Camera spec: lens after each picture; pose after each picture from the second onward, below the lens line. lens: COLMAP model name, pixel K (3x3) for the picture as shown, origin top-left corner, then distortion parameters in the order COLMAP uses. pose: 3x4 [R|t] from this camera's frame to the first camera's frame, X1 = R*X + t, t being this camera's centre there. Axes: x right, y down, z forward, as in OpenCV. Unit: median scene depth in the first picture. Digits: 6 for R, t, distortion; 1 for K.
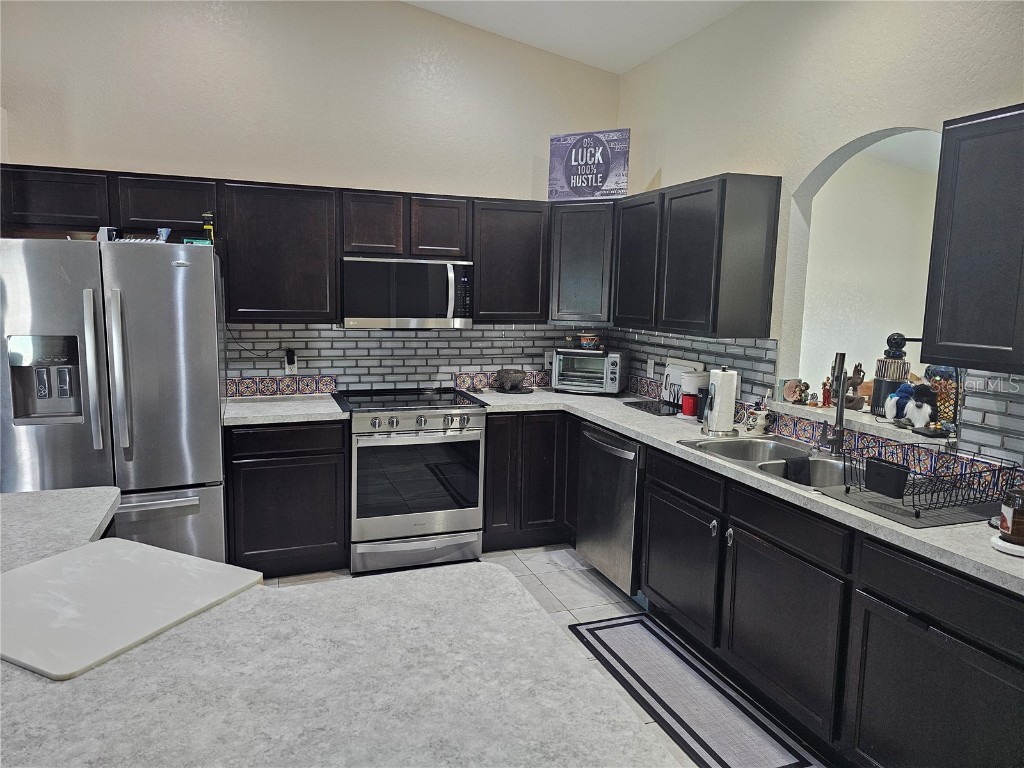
lens RADIAL K [[690.1, 0, 491.6], [0, 690.1, 382.6], [0, 0, 1]] dist [0.092210, -0.087262]
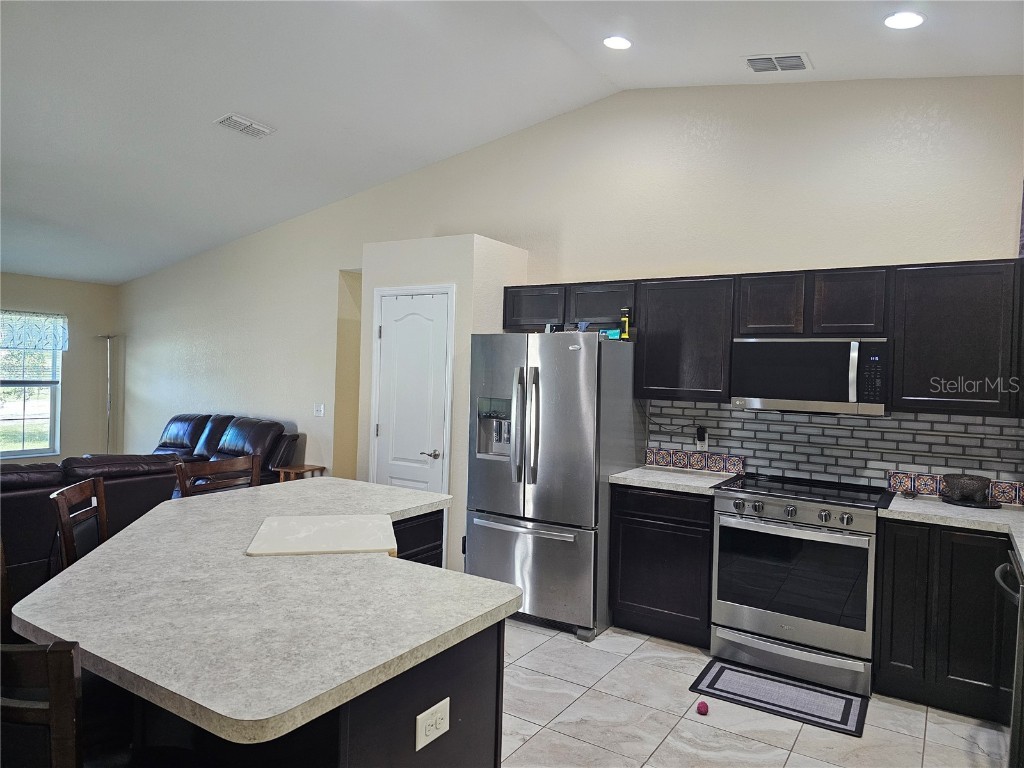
lens RADIAL K [[690.1, 0, 491.6], [0, 690.1, 382.6], [0, 0, 1]] dist [0.092210, -0.087262]
pose [[0.600196, 0.013697, -0.799736, 0.382040], [-0.128016, 0.988609, -0.079144, 0.011038], [0.789542, 0.149881, 0.595112, 0.106100]]
